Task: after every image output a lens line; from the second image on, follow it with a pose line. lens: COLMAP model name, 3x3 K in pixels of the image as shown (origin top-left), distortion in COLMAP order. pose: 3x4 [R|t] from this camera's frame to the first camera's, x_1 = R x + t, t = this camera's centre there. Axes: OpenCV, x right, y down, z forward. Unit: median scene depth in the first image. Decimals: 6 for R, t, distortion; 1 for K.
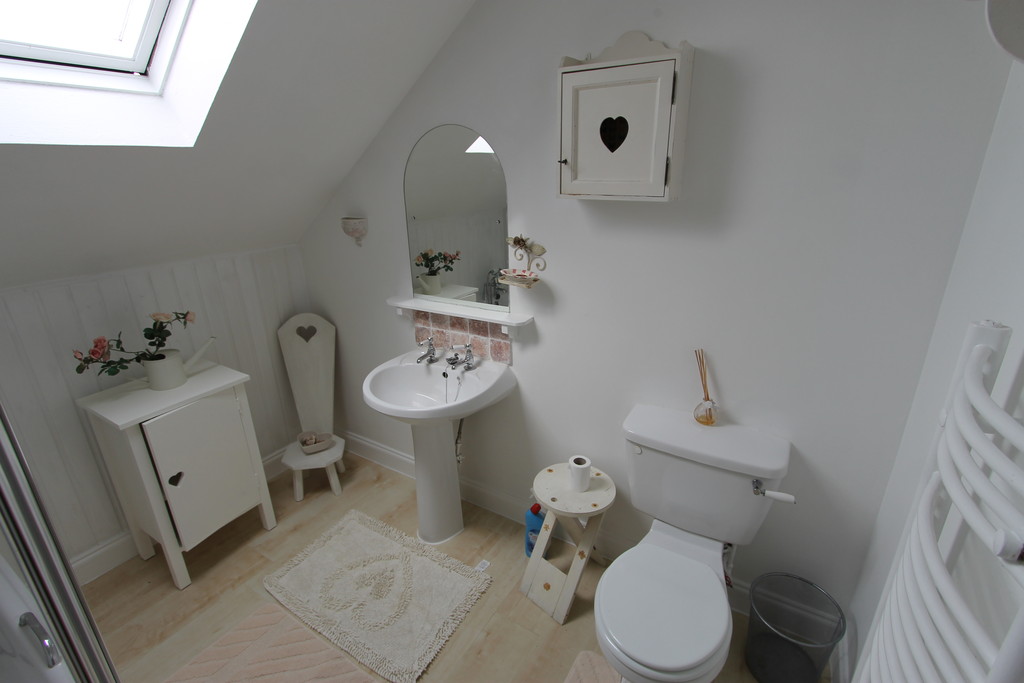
lens RADIAL K [[477.9, 0, 512.1], [0, 477.9, 338.2], [0, 0, 1]] dist [-0.022495, 0.003325]
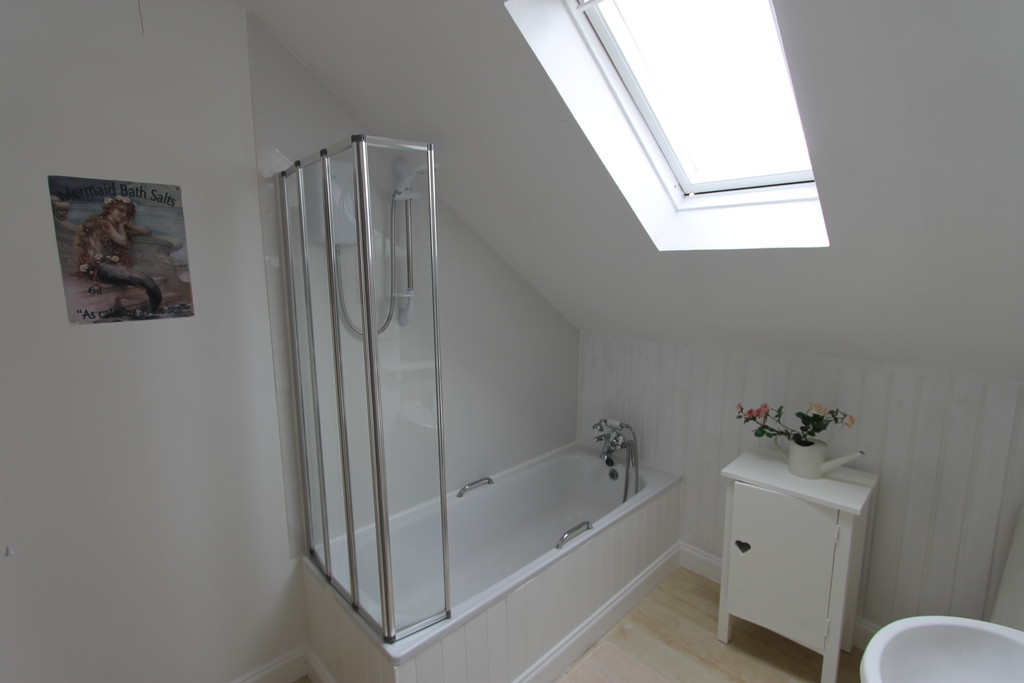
lens RADIAL K [[477.9, 0, 513.1], [0, 477.9, 339.5], [0, 0, 1]] dist [-0.022495, 0.003325]
pose [[-0.237010, 0.170691, -0.956395, 0.337883], [-0.320344, 0.915655, 0.242806, -0.213452], [0.917173, 0.363923, -0.162340, 0.523575]]
